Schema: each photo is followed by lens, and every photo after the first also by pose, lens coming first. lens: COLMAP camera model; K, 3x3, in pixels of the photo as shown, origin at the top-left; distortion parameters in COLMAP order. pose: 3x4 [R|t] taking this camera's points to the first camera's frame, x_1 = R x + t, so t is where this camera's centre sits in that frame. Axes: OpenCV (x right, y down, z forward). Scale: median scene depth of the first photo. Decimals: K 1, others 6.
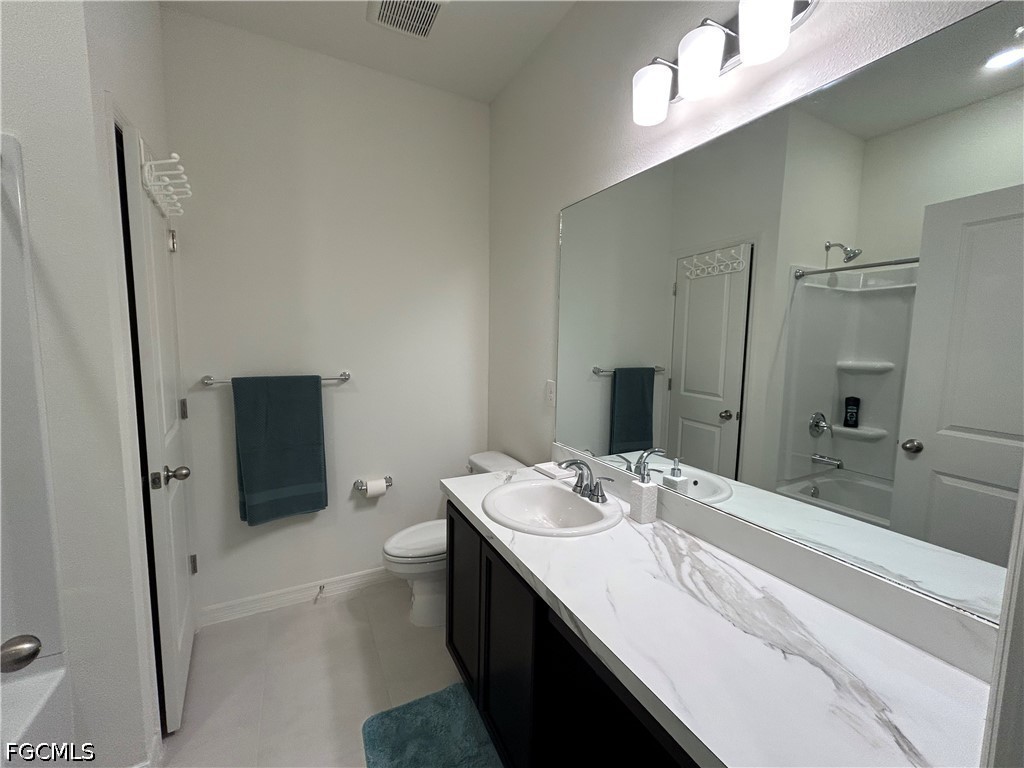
lens RADIAL K [[416.5, 0, 512.1], [0, 416.5, 382.5], [0, 0, 1]] dist [-0.004509, 0.002090]
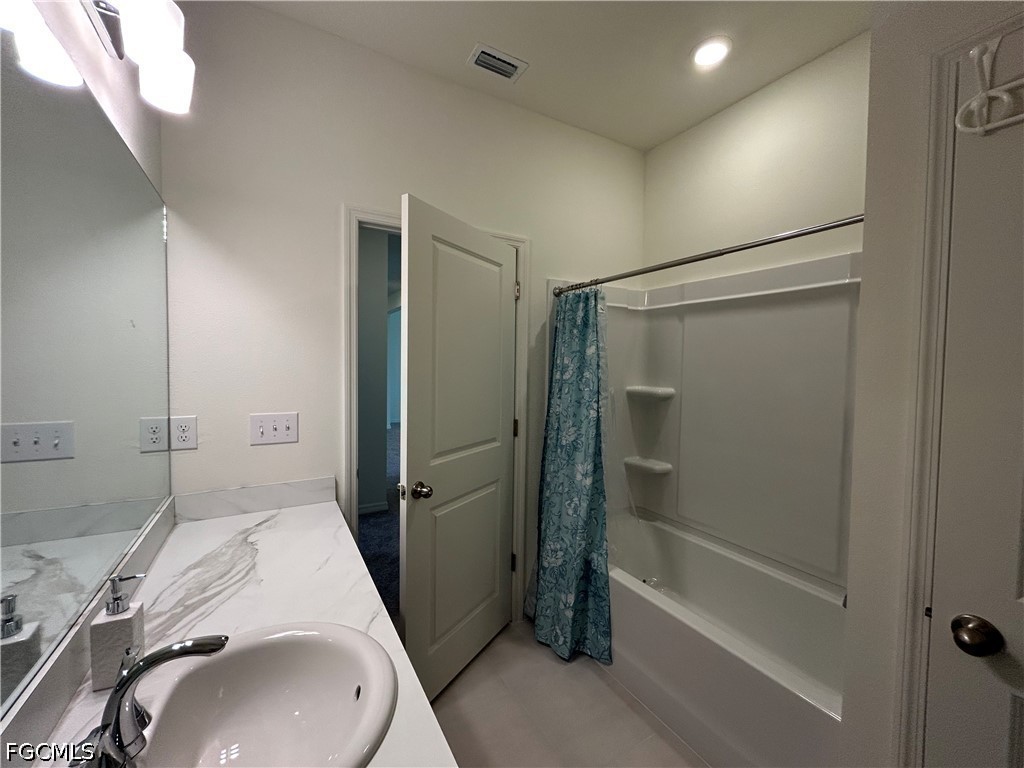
lens RADIAL K [[416.5, 0, 512.4], [0, 416.5, 382.4], [0, 0, 1]] dist [-0.004509, 0.002090]
pose [[-0.998330, -0.026034, -0.051570, -0.265515], [-0.033100, 0.989417, 0.141274, -0.243068], [0.047346, 0.142745, -0.988626, 2.156668]]
